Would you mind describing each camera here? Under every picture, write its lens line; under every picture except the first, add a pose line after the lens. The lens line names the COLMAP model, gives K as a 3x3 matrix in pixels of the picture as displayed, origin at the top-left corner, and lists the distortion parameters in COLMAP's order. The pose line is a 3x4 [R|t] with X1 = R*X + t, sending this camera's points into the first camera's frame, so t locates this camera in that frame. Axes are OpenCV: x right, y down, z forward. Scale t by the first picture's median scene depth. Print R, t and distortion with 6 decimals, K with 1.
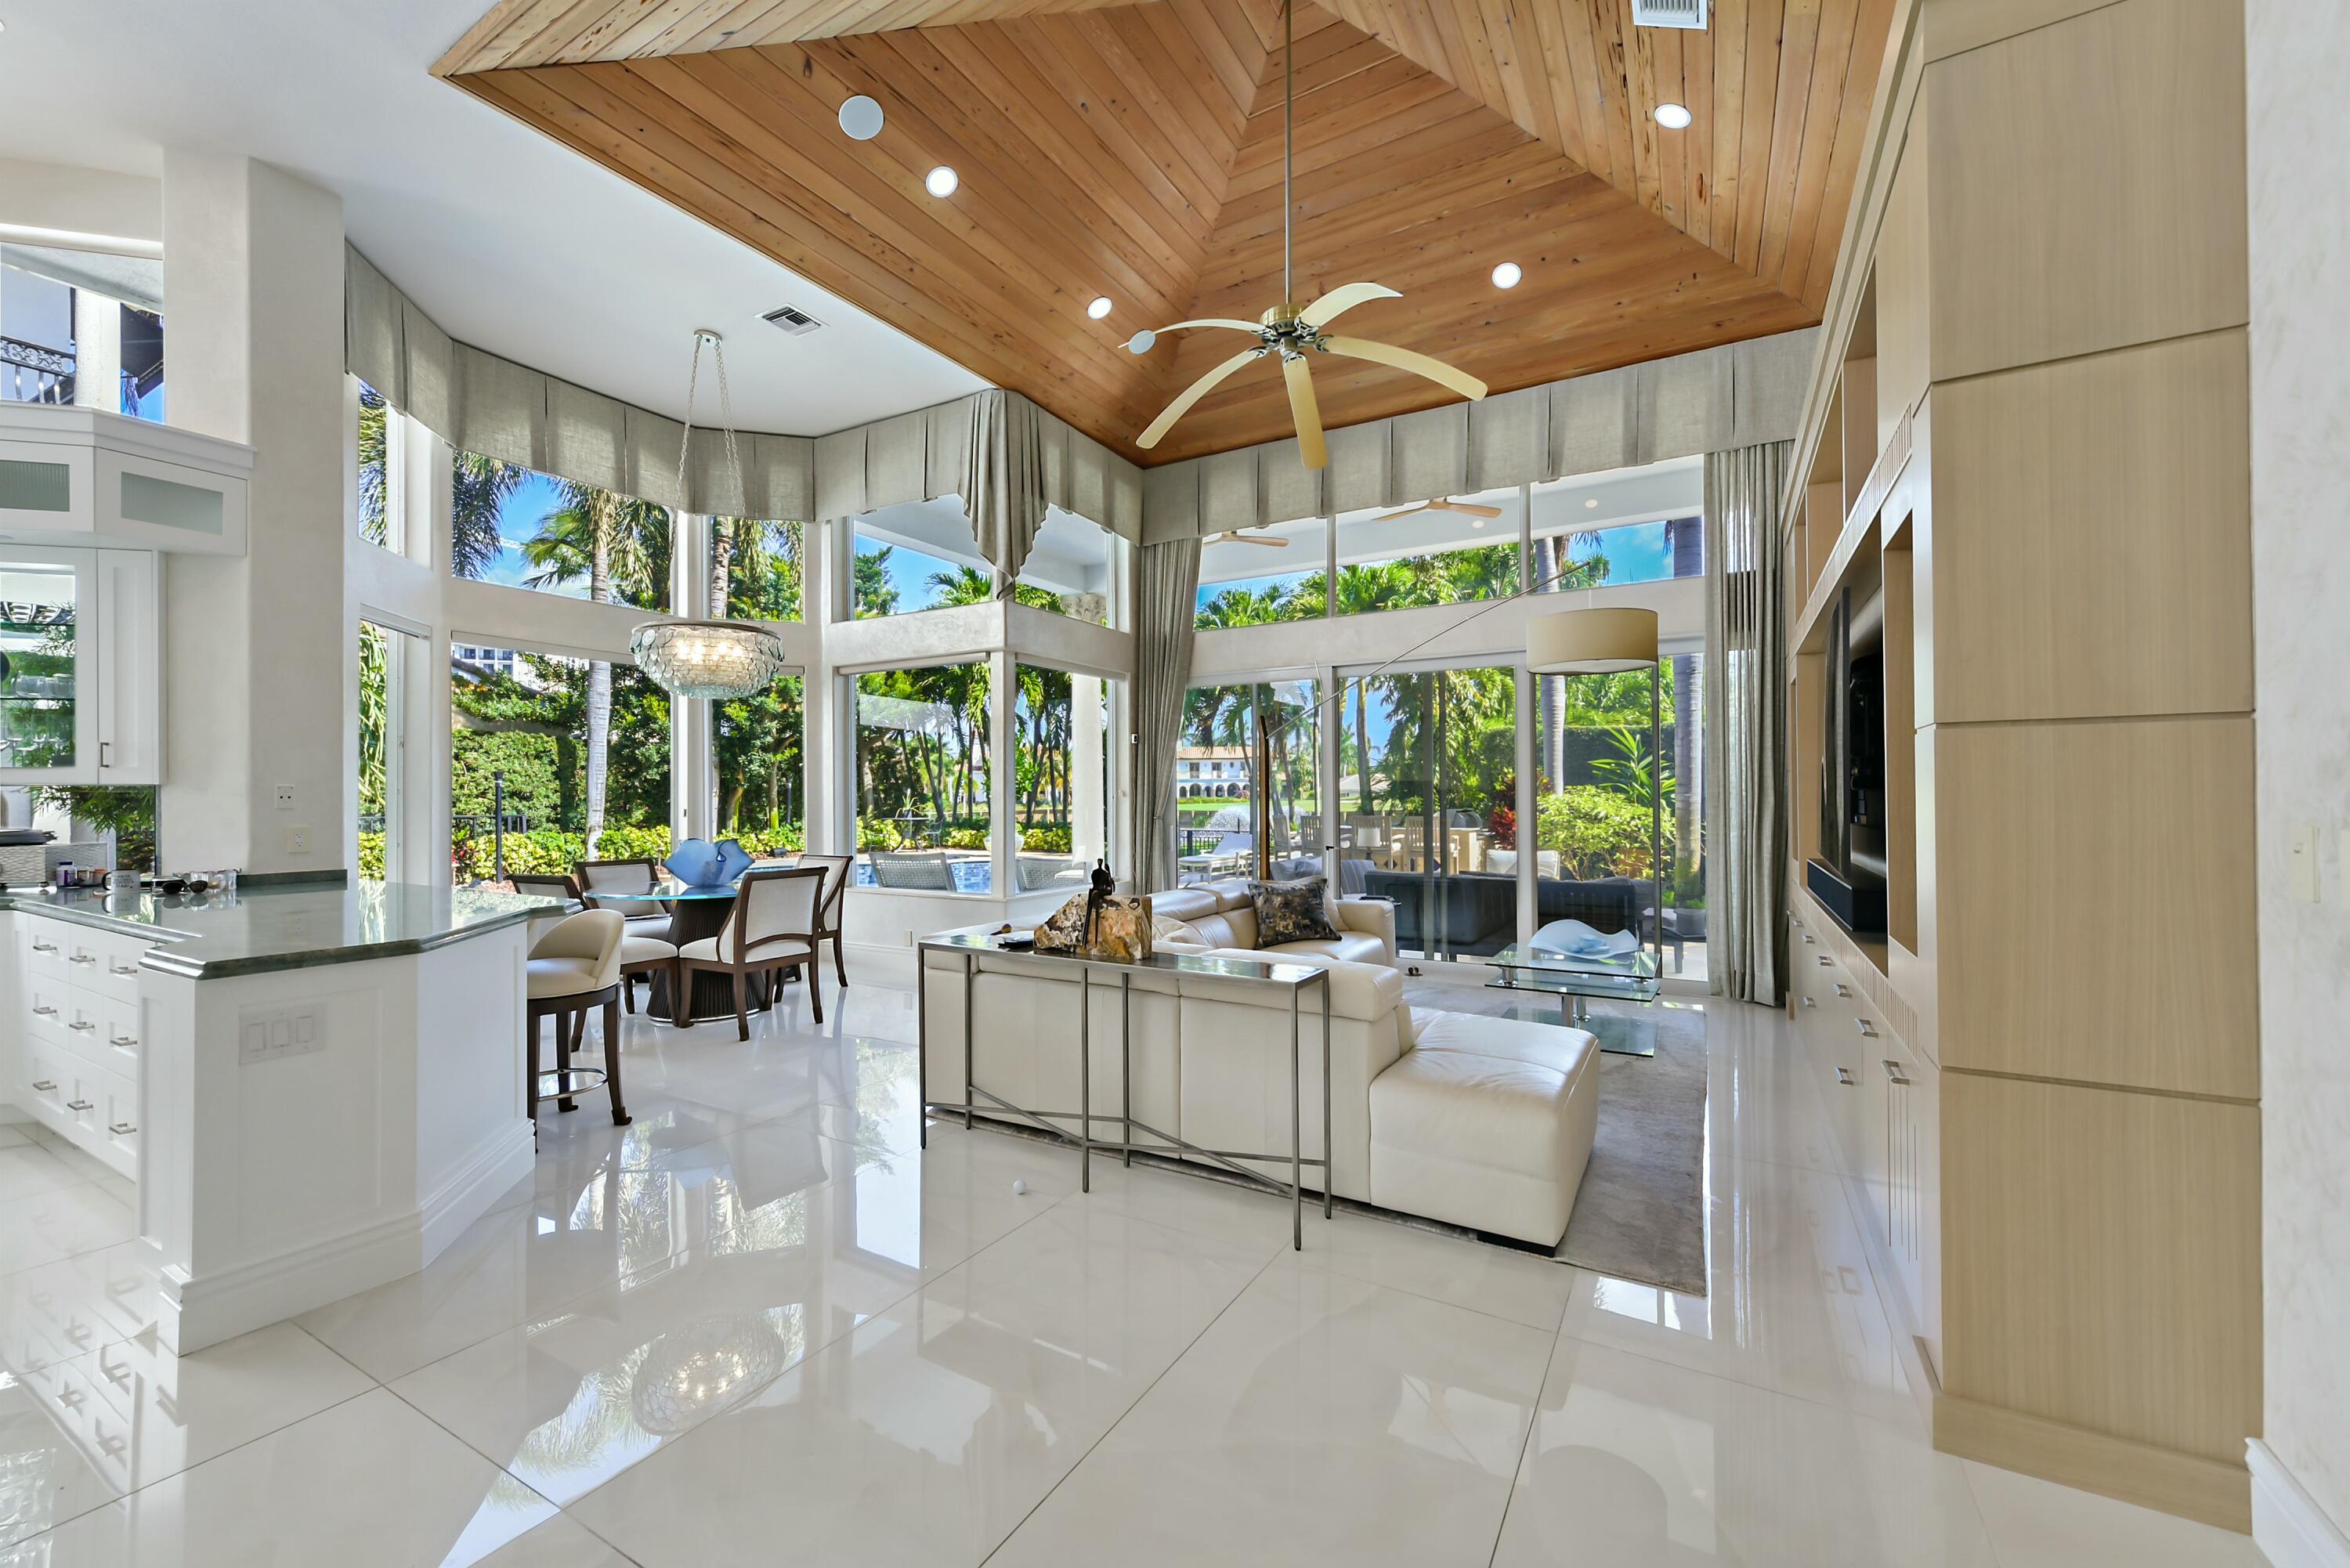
lens RADIAL K [[893.6, 0, 1182.4], [0, 893.6, 793.8], [0, 0, 1]] dist [-0.001343, -0.000189]
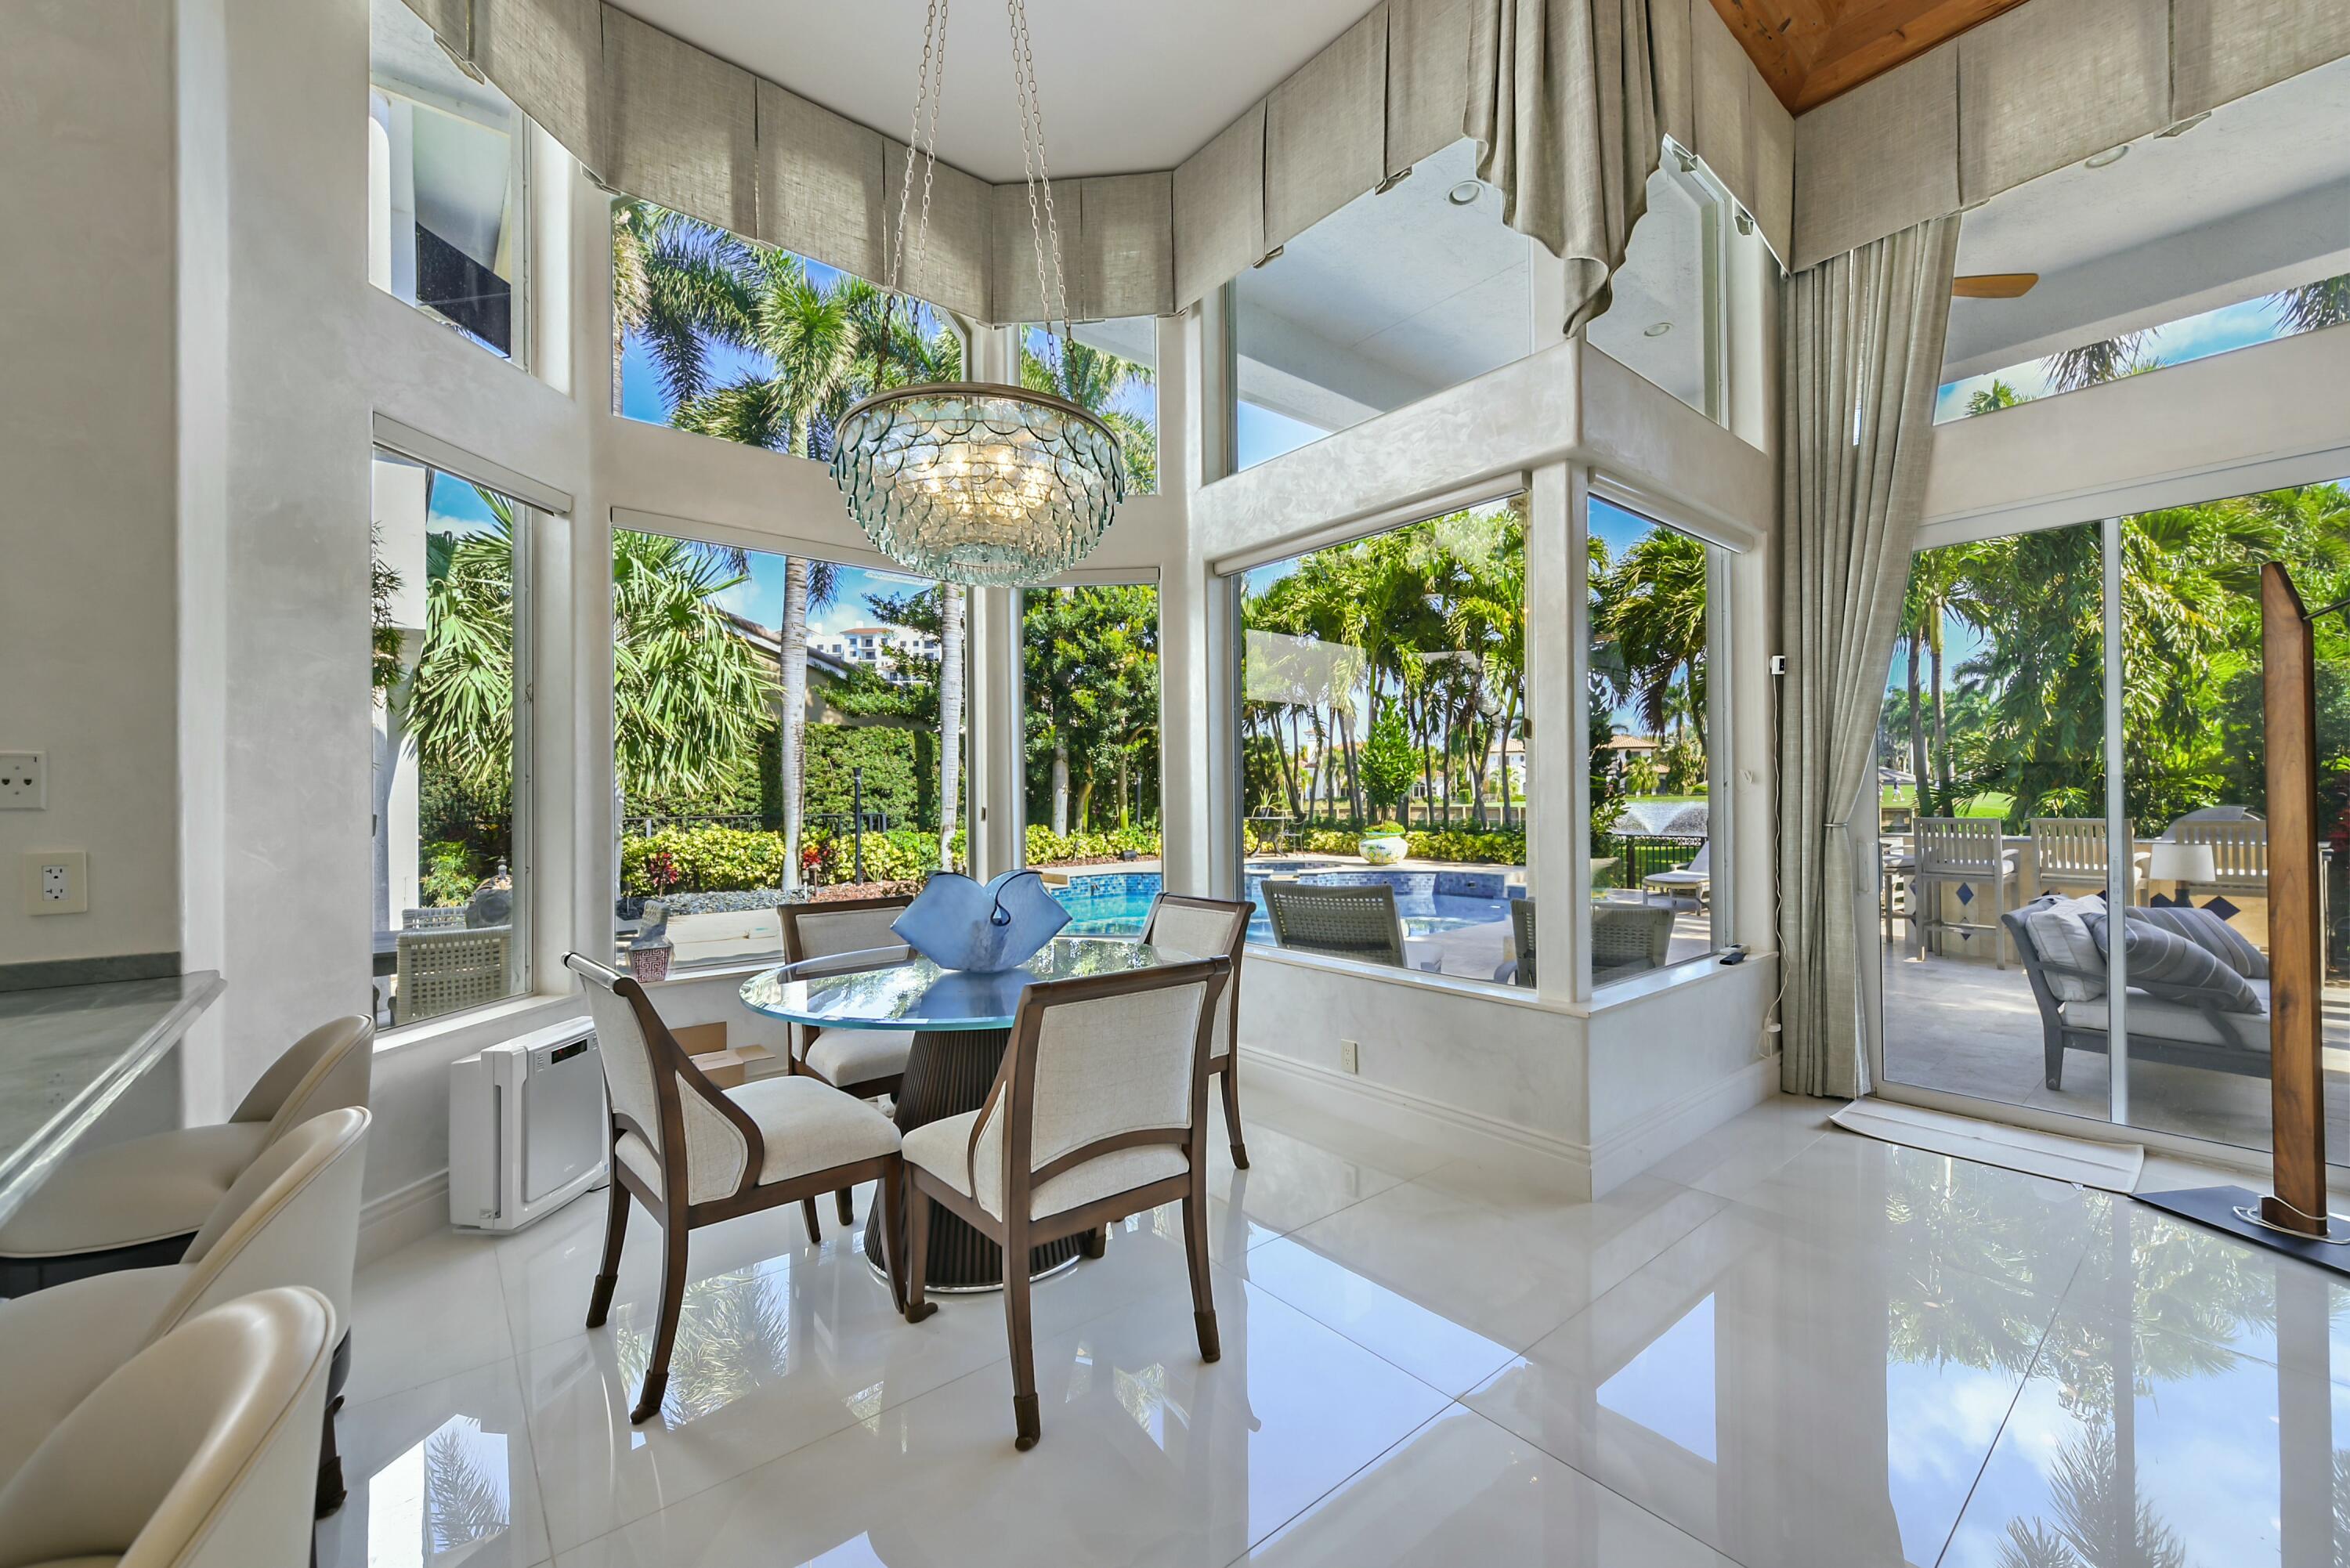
lens RADIAL K [[926.6, 0, 1182.1], [0, 926.6, 797.1], [0, 0, 1]] dist [0.001267, -0.000053]
pose [[0.932884, -0.003985, -0.360154, -0.087172], [0.006436, 0.999964, 0.005608, 0.003086], [0.360119, -0.007549, 0.932876, 0.199158]]
